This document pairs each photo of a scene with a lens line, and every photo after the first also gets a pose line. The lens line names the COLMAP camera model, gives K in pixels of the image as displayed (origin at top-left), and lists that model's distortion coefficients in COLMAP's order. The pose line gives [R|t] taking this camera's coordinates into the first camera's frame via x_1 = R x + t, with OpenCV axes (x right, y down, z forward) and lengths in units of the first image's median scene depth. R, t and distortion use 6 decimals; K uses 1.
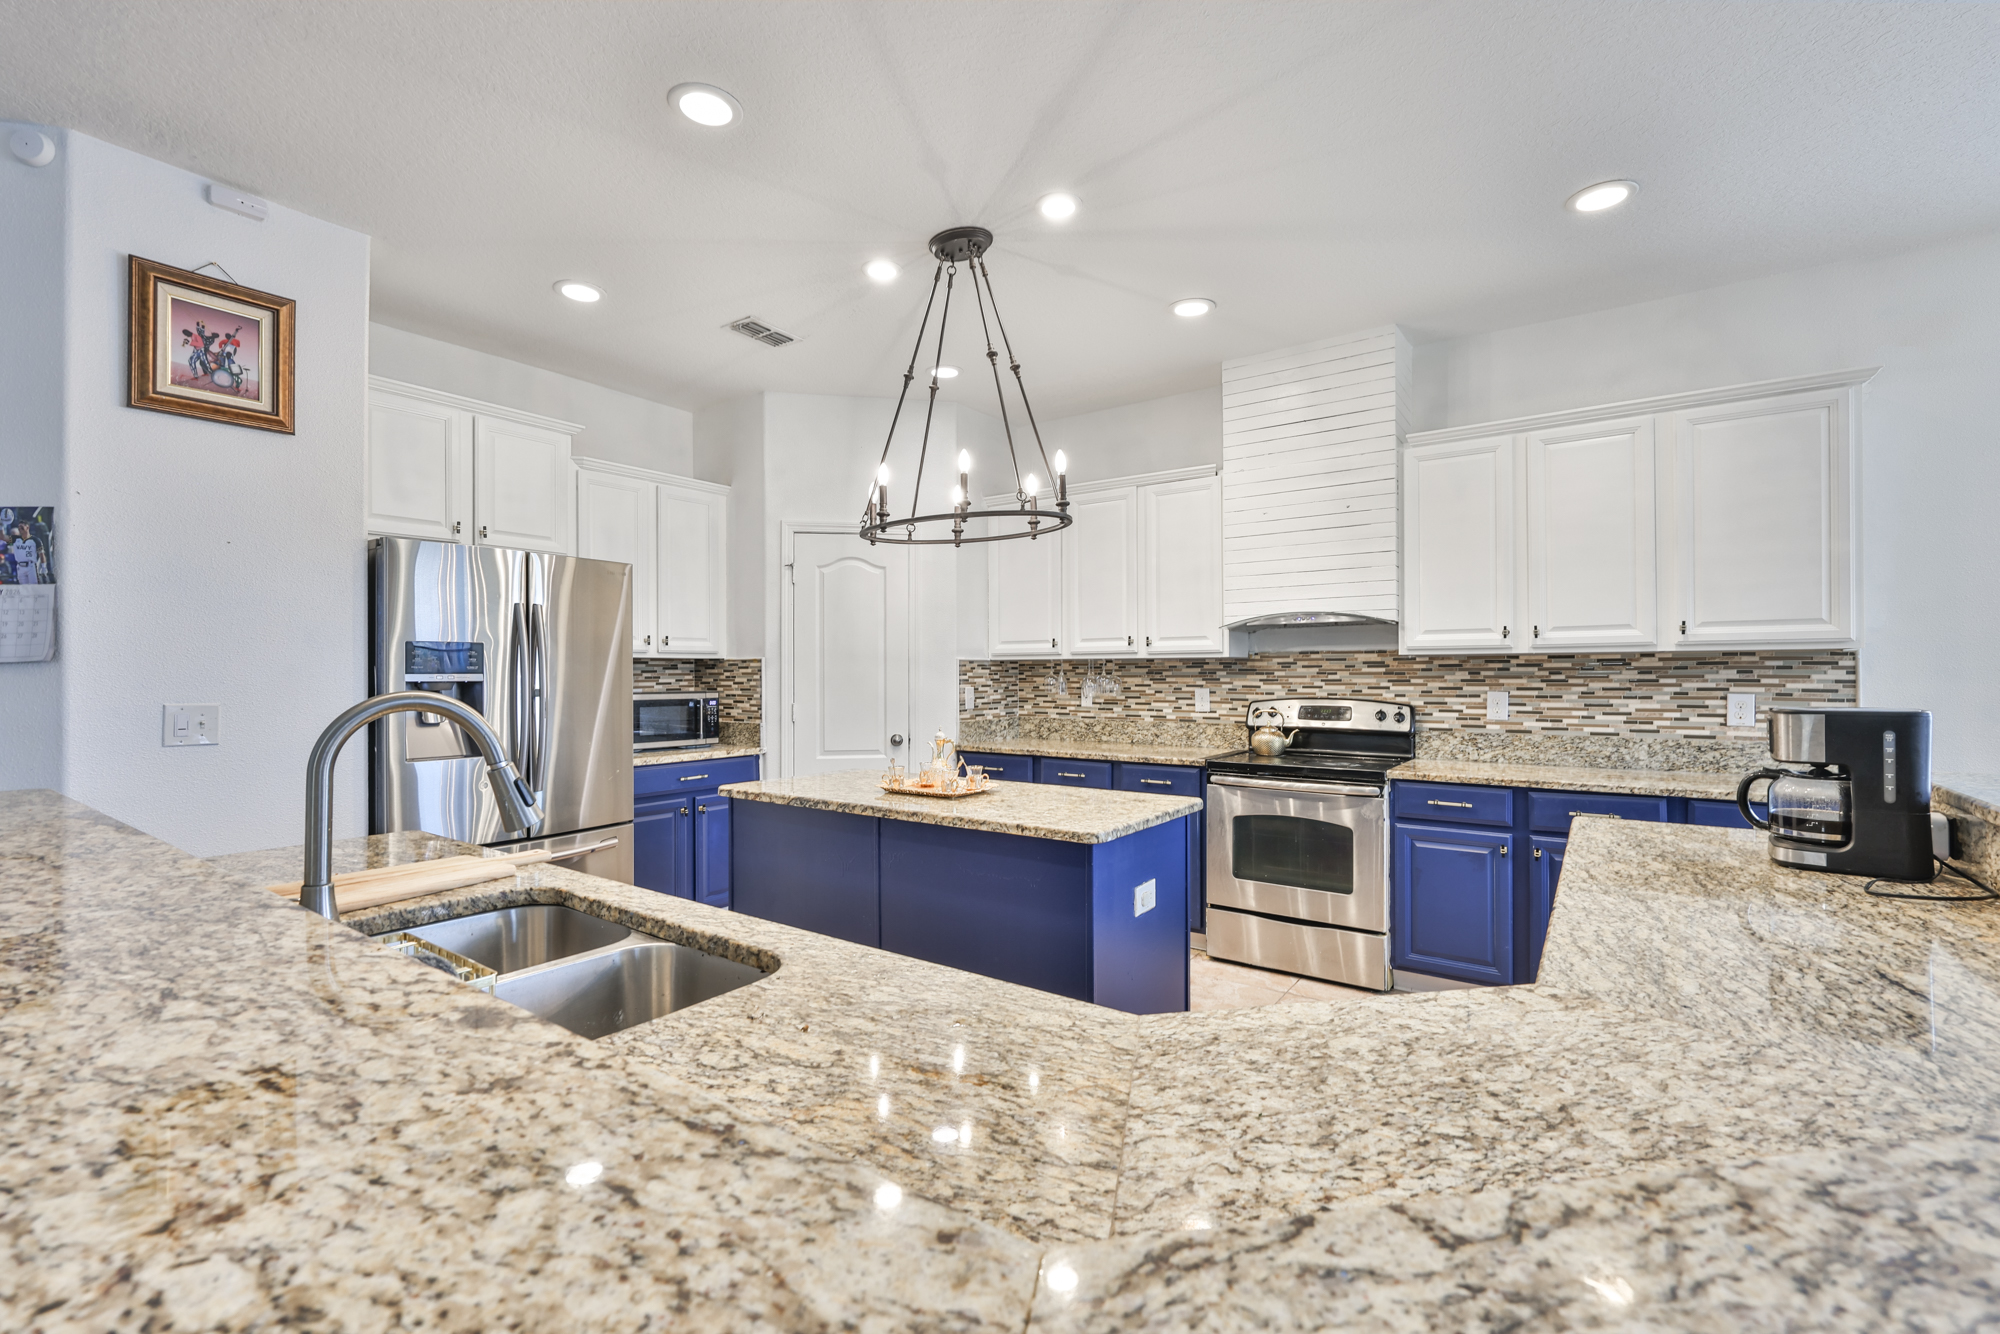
lens RADIAL K [[848.1, 0, 1001.6], [0, 848.1, 667.4], [0, 0, 1]] dist [-0.000555, -0.000149]
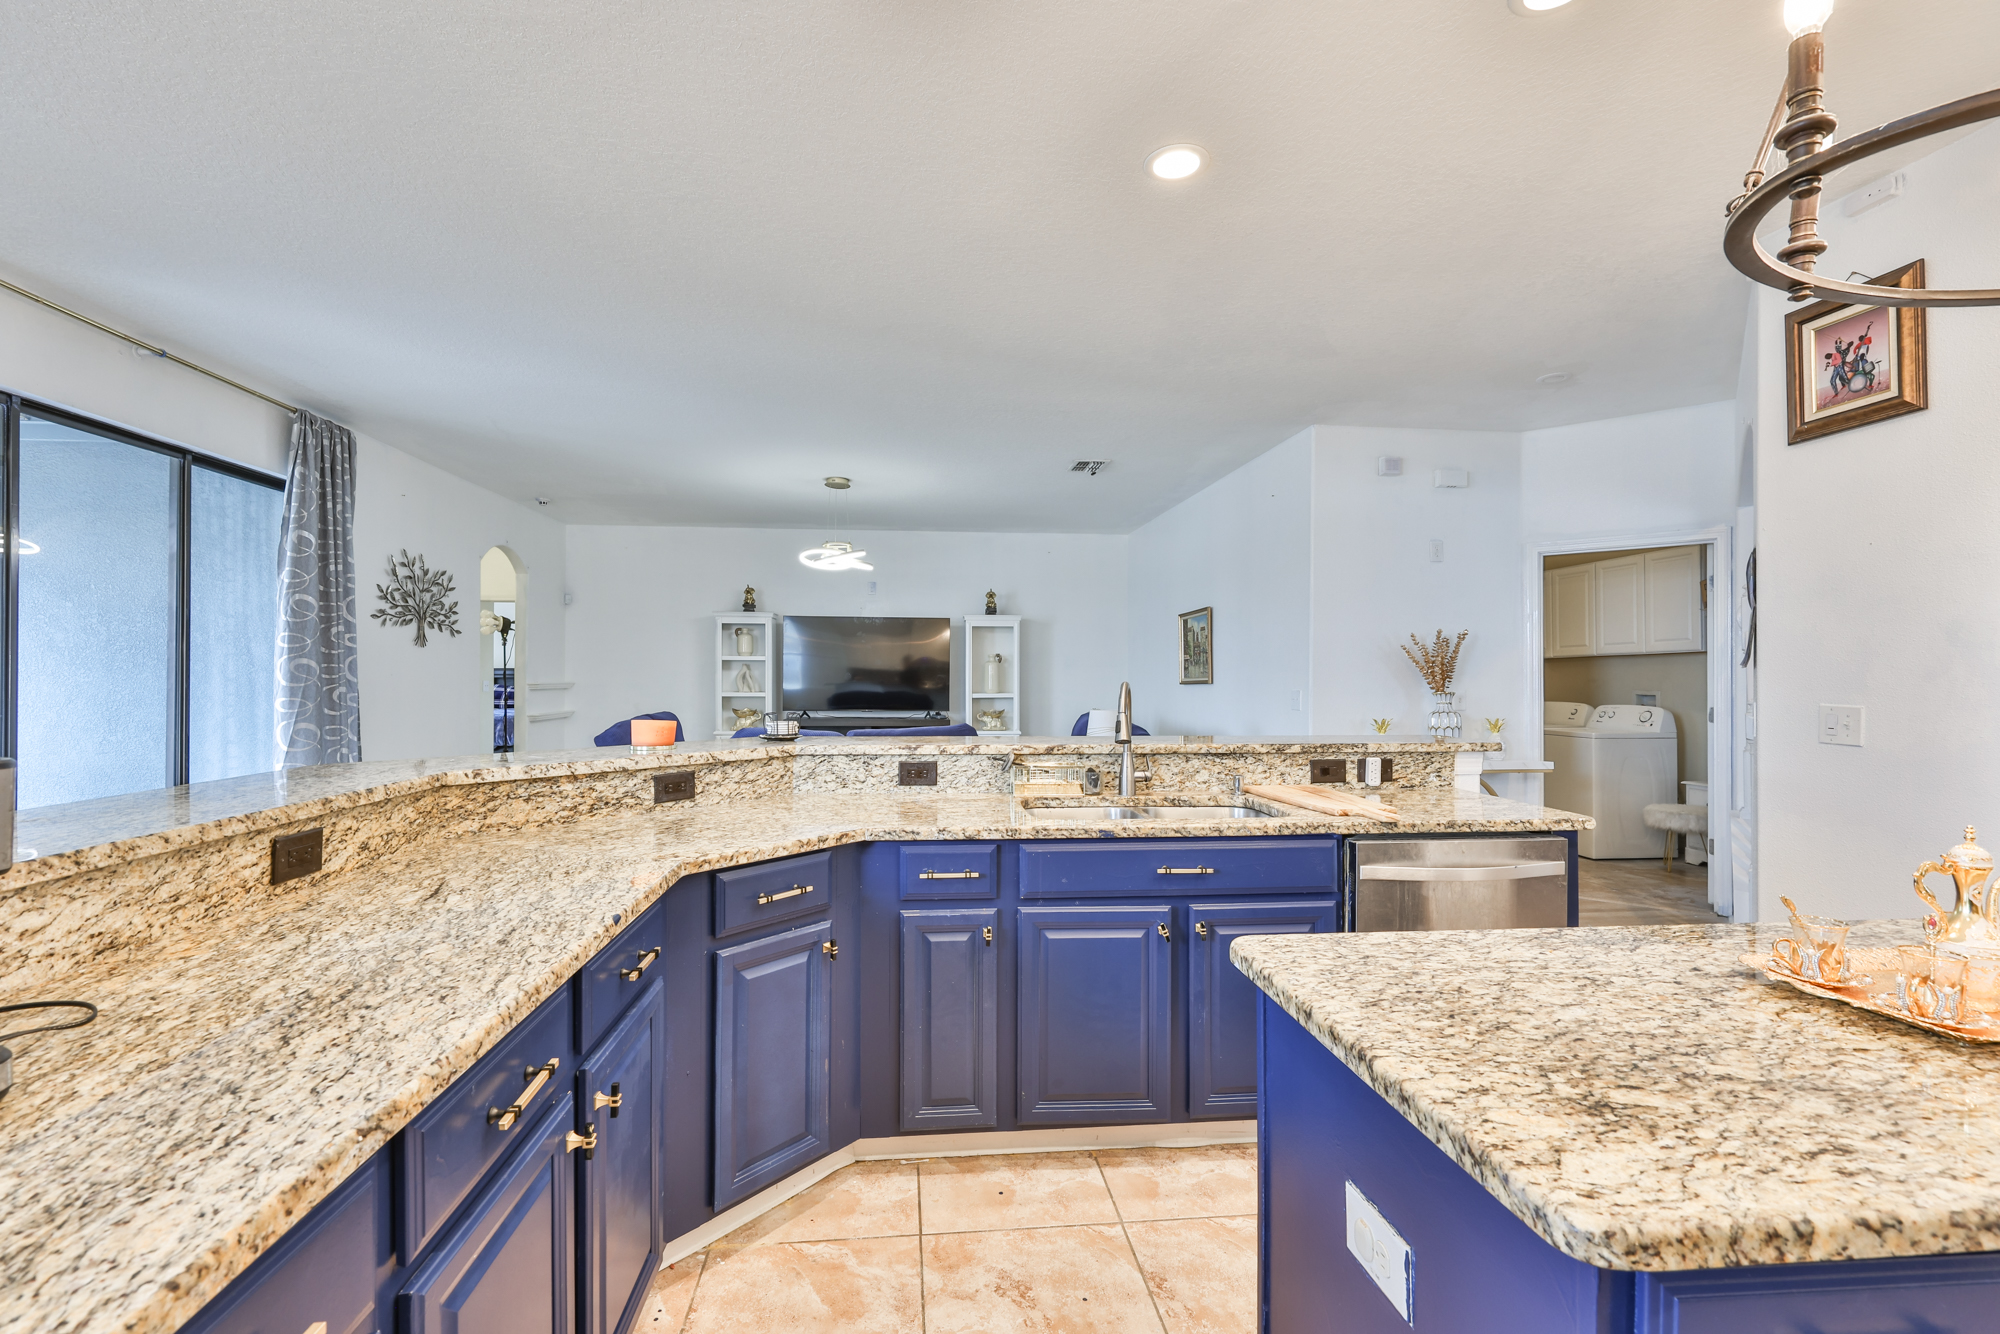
lens RADIAL K [[848.1, 0, 976.4], [0, 848.1, 666.8], [0, 0, 1]] dist [-0.000555, -0.000149]
pose [[-0.756863, -0.004102, -0.653560, 0.371650], [0.003372, 0.999942, -0.010181, 0.002871], [0.653564, -0.009909, -0.756806, 0.747688]]
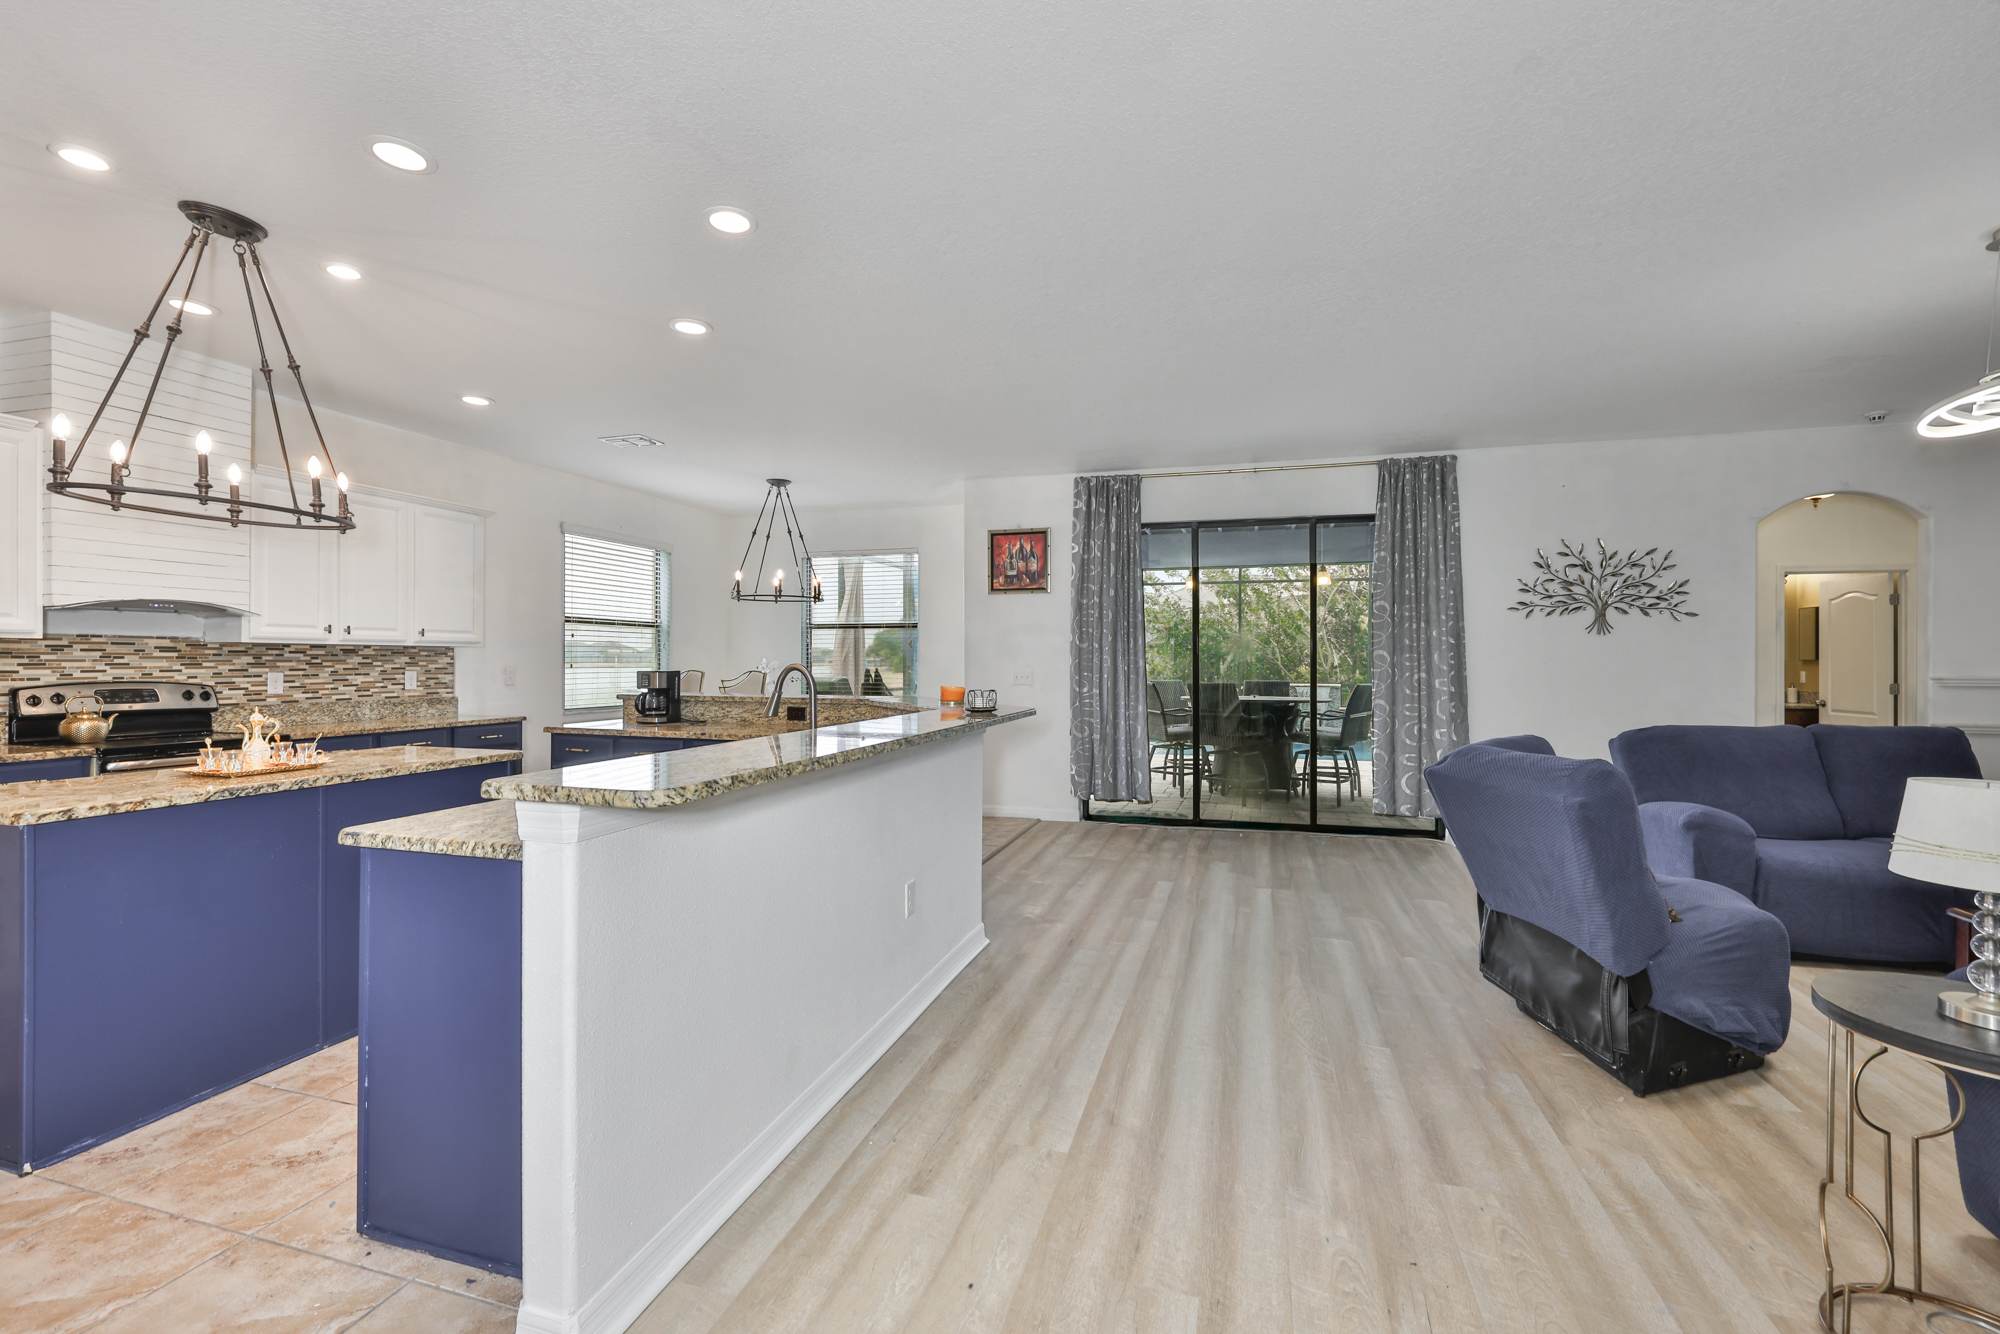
lens RADIAL K [[848.1, 0, 1011.3], [0, 848.1, 649.9], [0, 0, 1]] dist [-0.000555, -0.000149]
pose [[-0.325709, 0.014775, 0.945355, -1.042485], [-0.007170, 0.999811, -0.018097, 0.009993], [-0.945443, -0.012673, -0.325541, 0.361246]]
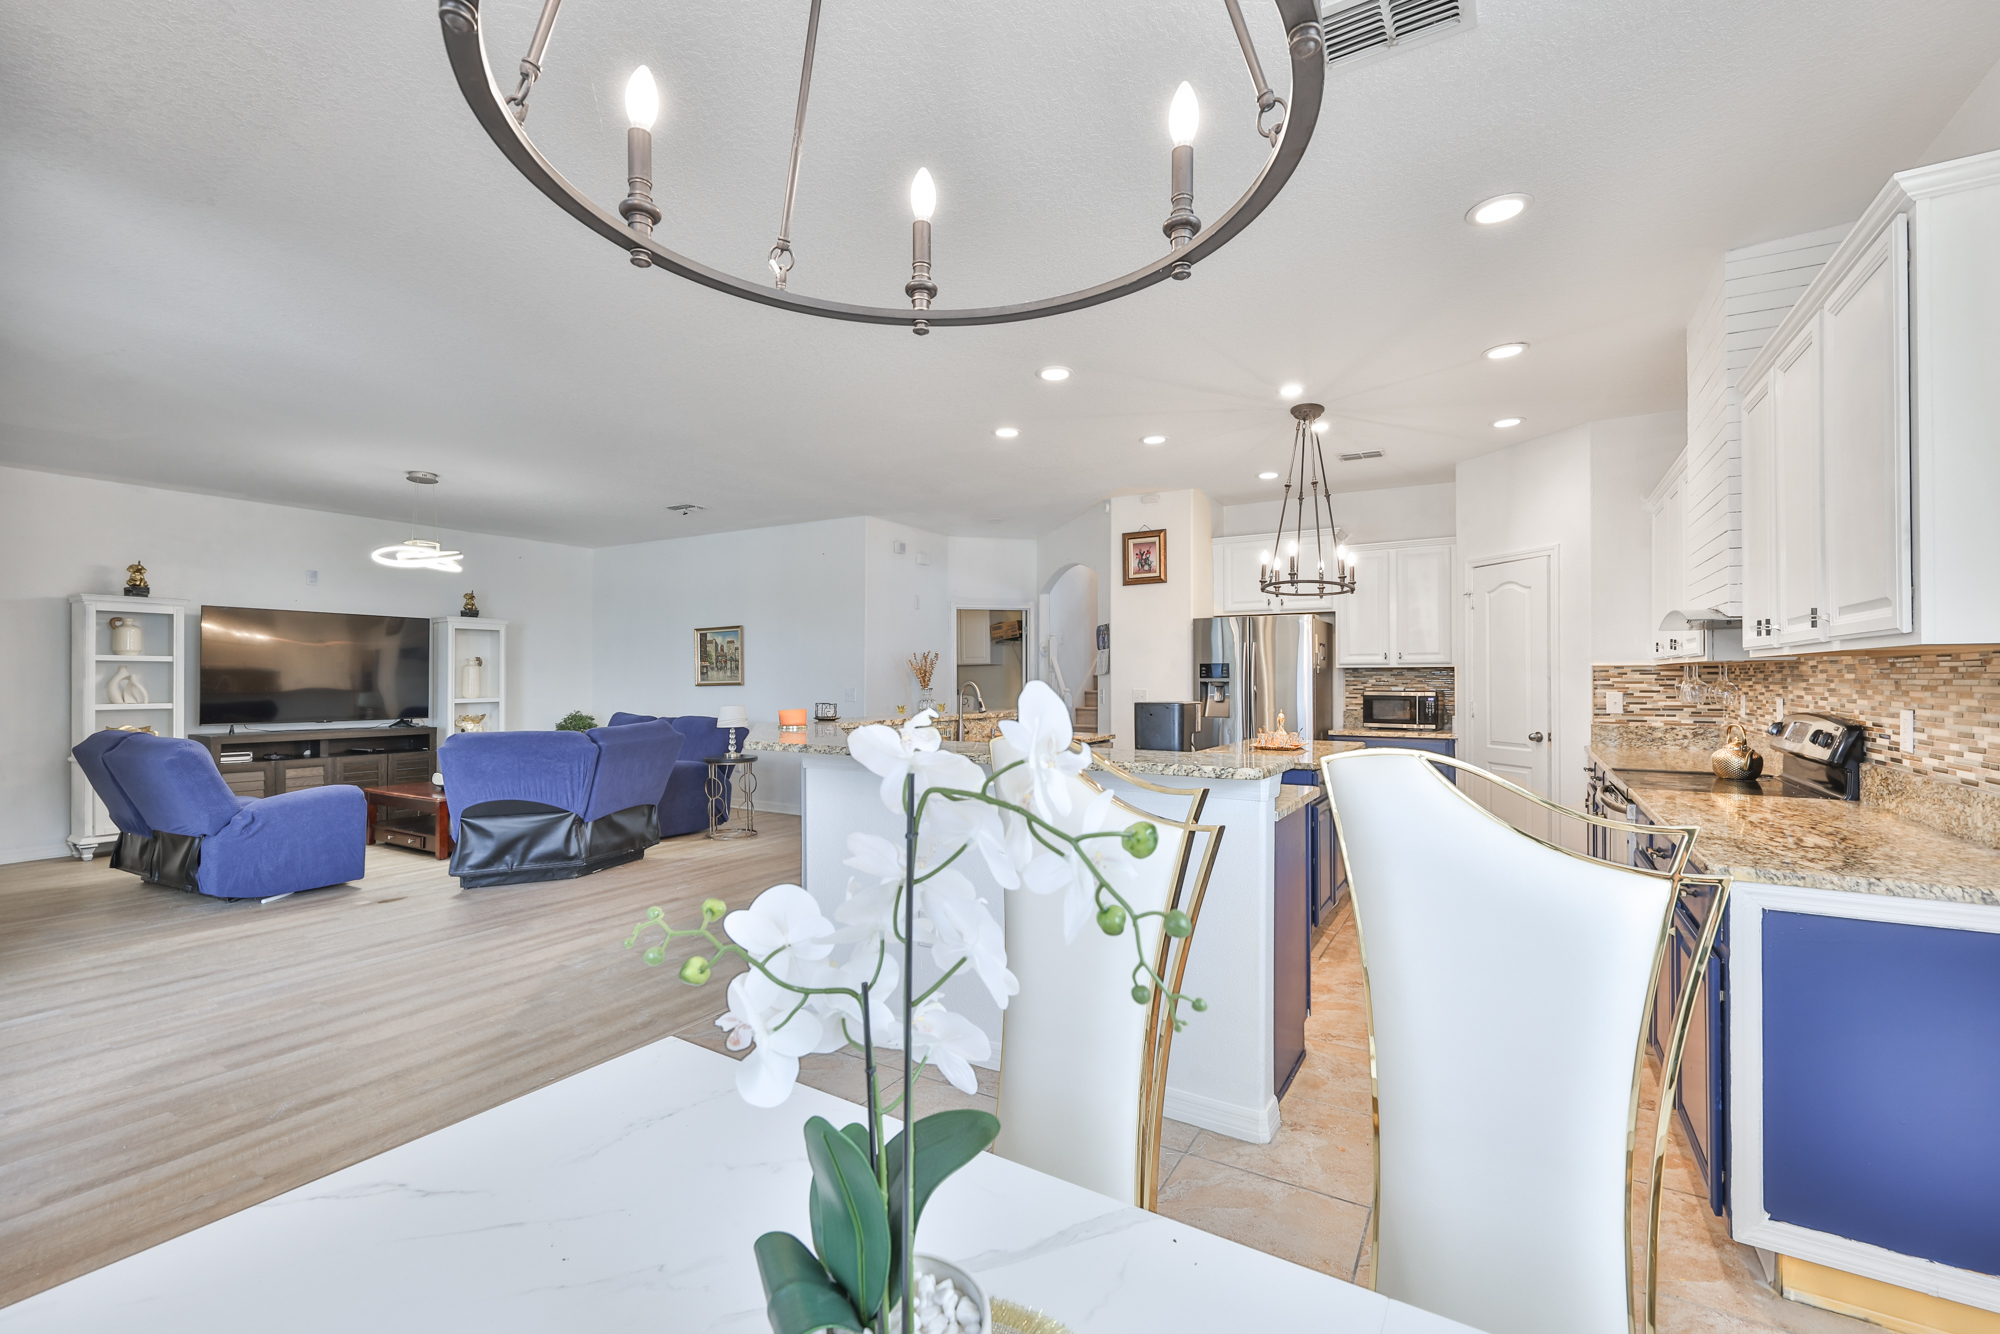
lens RADIAL K [[848.1, 0, 990.5], [0, 848.1, 668.0], [0, 0, 1]] dist [-0.000555, -0.000149]
pose [[0.065977, -0.007212, -0.997795, 1.211151], [0.006117, 0.999958, -0.006823, -0.004038], [0.997802, -0.005654, 0.066018, 0.225991]]
